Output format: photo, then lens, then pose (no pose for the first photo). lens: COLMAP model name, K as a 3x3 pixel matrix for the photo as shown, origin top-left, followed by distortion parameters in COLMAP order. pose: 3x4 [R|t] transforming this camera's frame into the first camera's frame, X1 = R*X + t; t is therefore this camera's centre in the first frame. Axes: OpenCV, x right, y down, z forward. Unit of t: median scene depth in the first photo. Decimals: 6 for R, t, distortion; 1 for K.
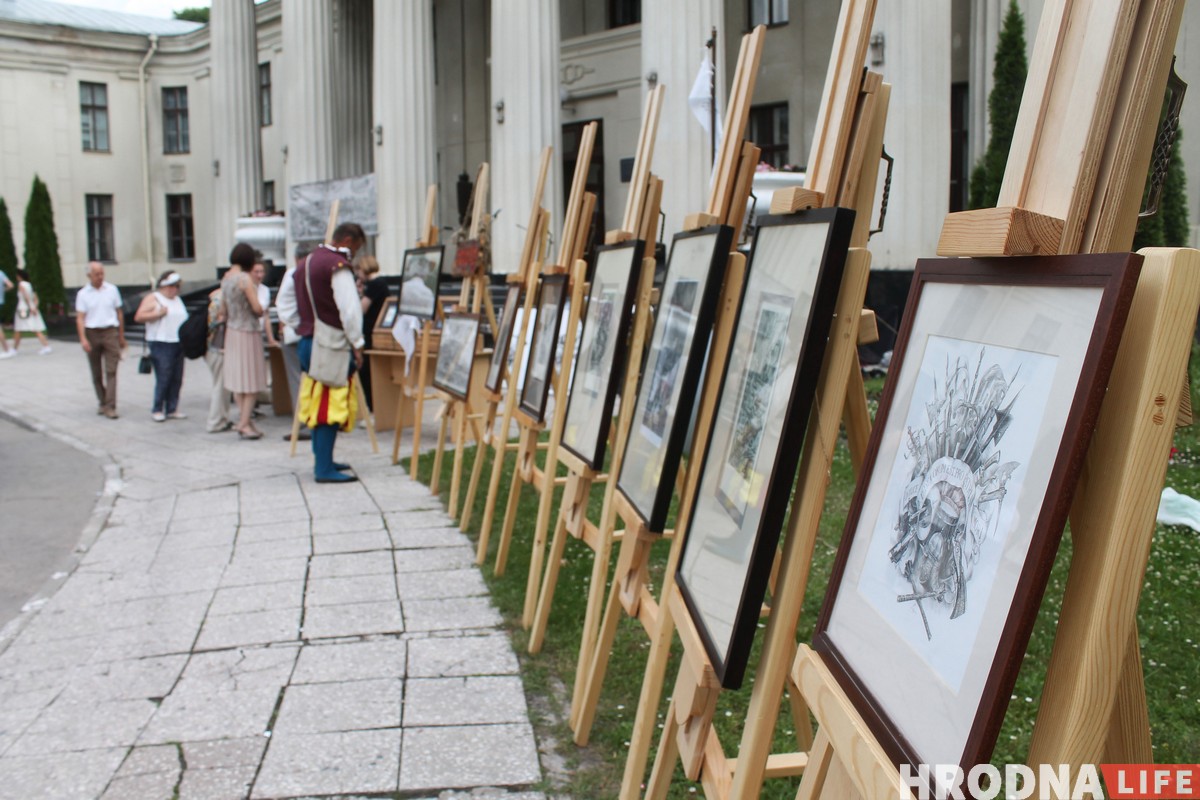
lens RADIAL K [[1122.2, 0, 600.0], [0, 1122.2, 400.0], [0, 0, 1]] dist [-0.078933, 0.021314]
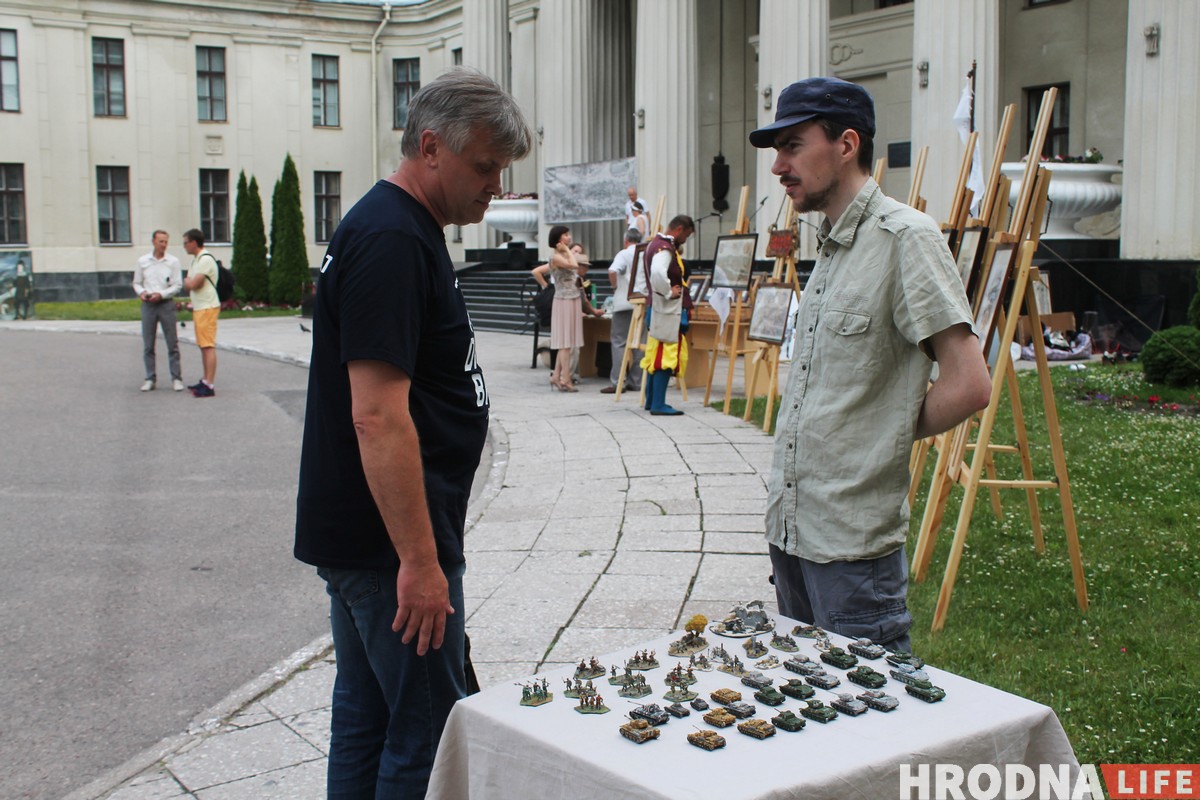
lens RADIAL K [[1347.3, 0, 601.7], [0, 1347.3, 360.3], [0, 0, 1]] dist [-0.080568, 0.019838]
pose [[0.982596, 0.025411, -0.184008, -0.006785], [-0.032773, 0.998775, -0.037078, 0.019556], [0.182840, 0.042463, 0.982225, -0.150691]]
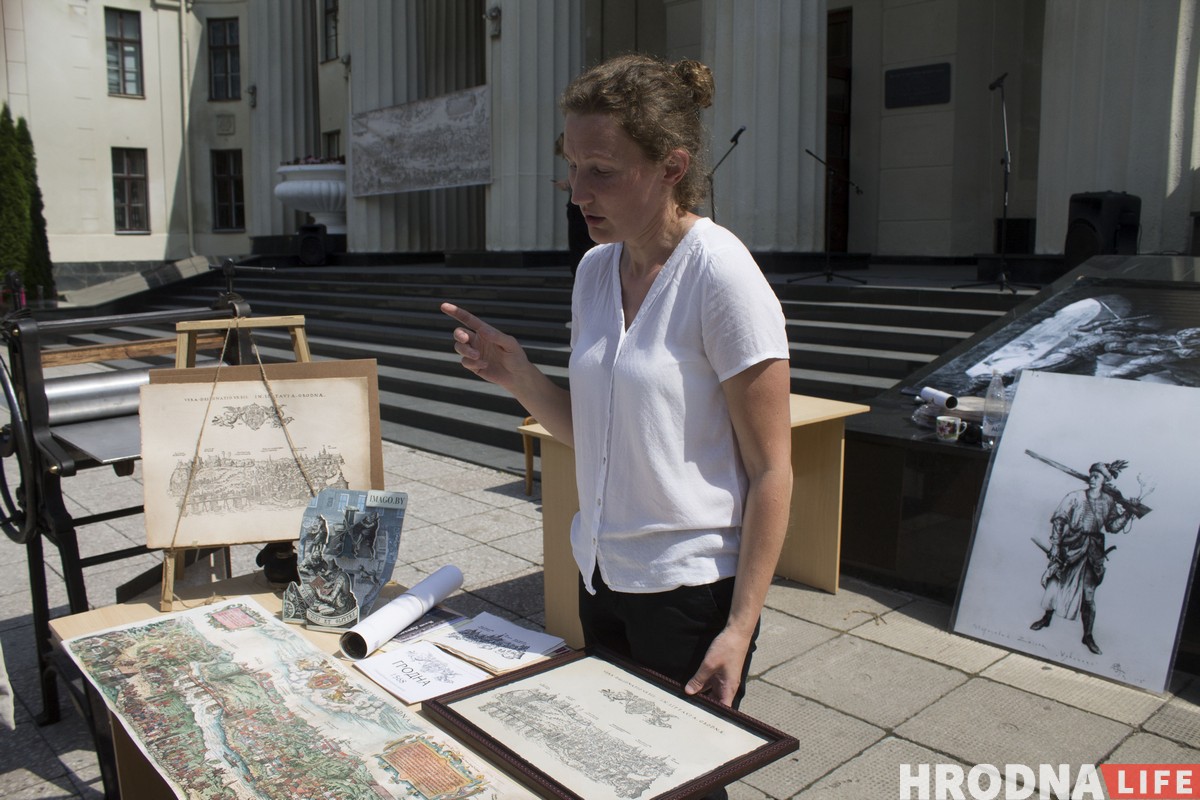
lens RADIAL K [[1122.2, 0, 600.0], [0, 1122.2, 400.0], [0, 0, 1]] dist [-0.078933, 0.021314]
pose [[0.997753, 0.025920, -0.061776, -0.086957], [-0.024967, 0.999558, 0.016161, -0.037209], [0.062167, -0.014582, 0.997959, 0.348469]]
